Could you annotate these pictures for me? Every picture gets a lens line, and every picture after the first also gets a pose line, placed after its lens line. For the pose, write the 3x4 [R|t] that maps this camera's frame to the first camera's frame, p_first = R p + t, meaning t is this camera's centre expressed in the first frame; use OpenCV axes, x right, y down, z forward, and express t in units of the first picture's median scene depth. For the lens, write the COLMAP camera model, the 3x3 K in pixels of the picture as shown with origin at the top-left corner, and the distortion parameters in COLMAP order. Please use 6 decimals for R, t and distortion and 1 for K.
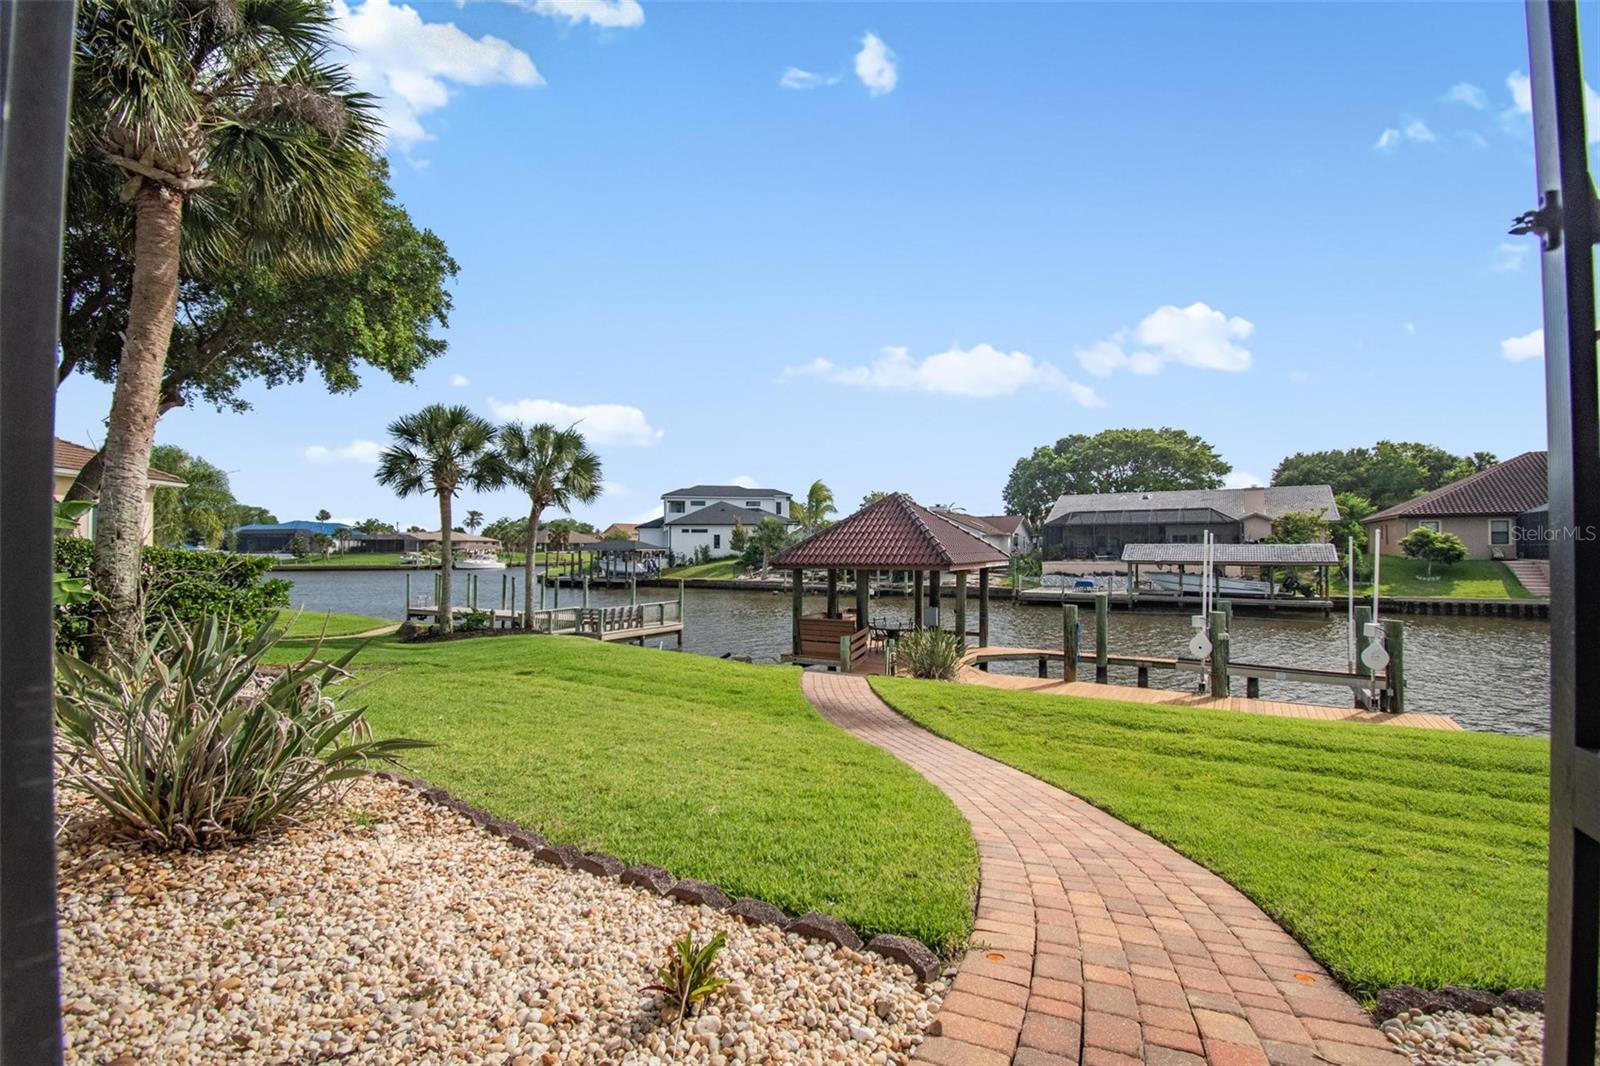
lens RADIAL K [[713.4, 0, 793.7], [0, 713.4, 533.5], [0, 0, 1]] dist [-0.001905, -0.000570]
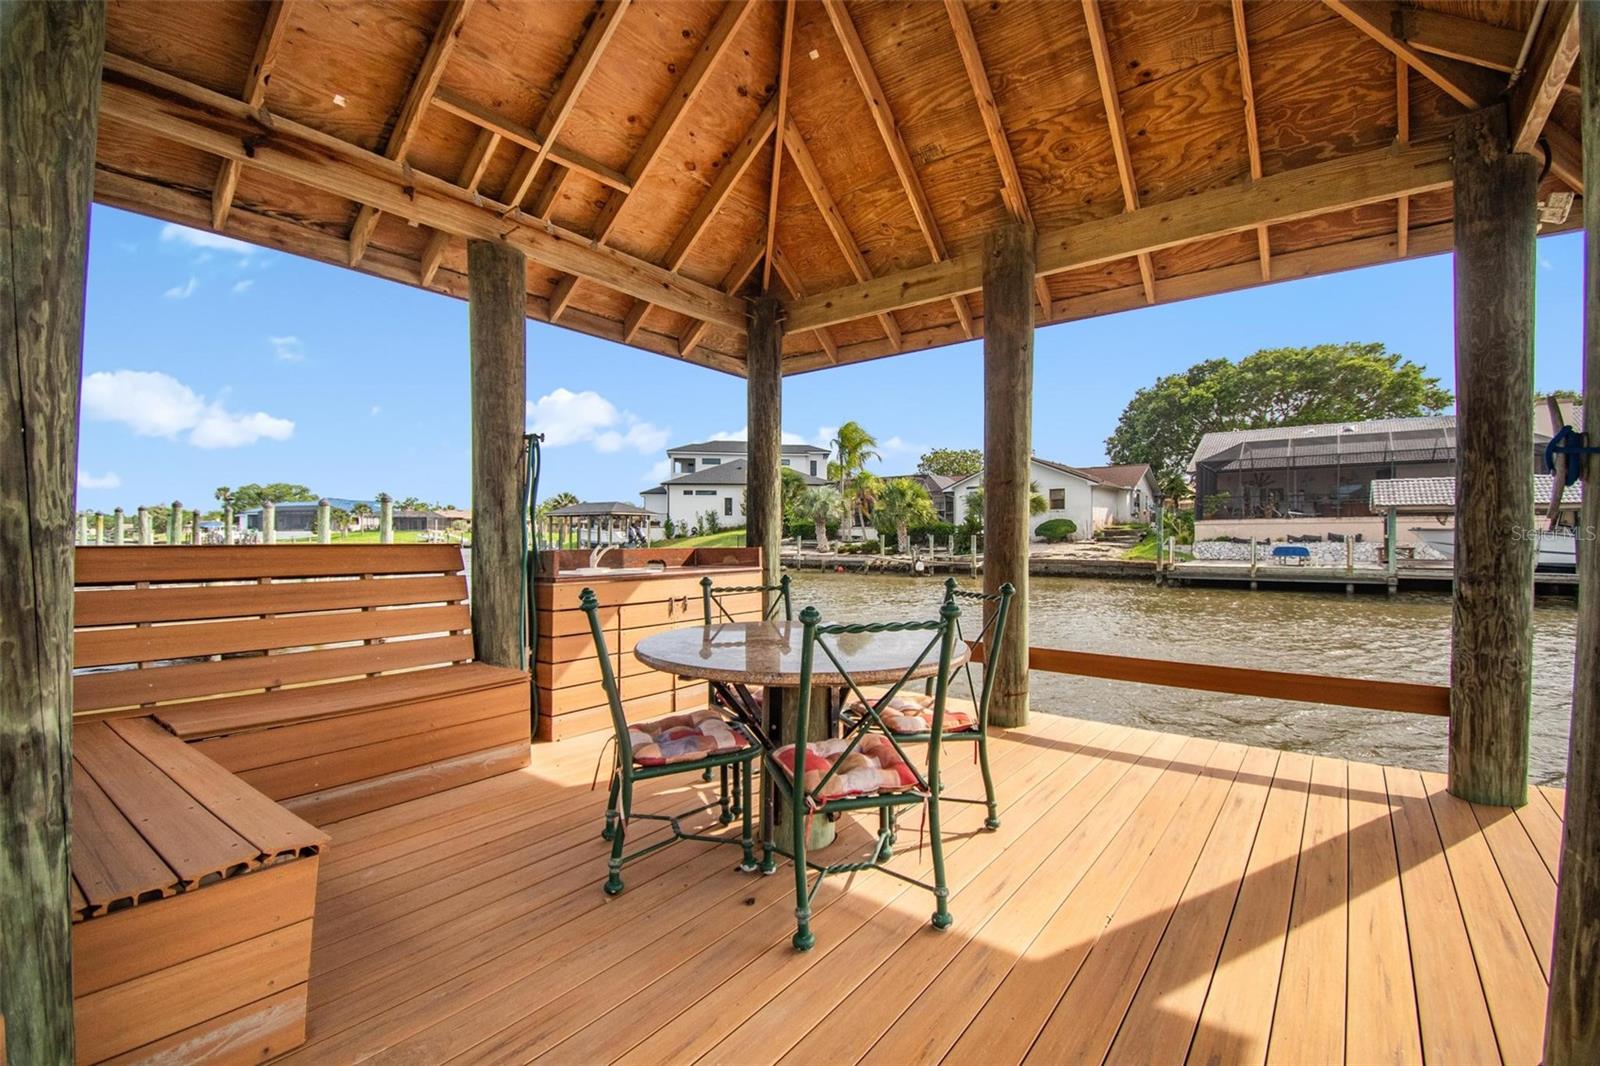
lens RADIAL K [[713.4, 0, 793.7], [0, 713.4, 533.5], [0, 0, 1]] dist [-0.001905, -0.000570]
pose [[0.995130, 0.003958, -0.098495, 0.040798], [-0.002348, 0.999862, 0.016462, 0.028218], [0.098547, -0.016151, 0.995001, 0.235946]]
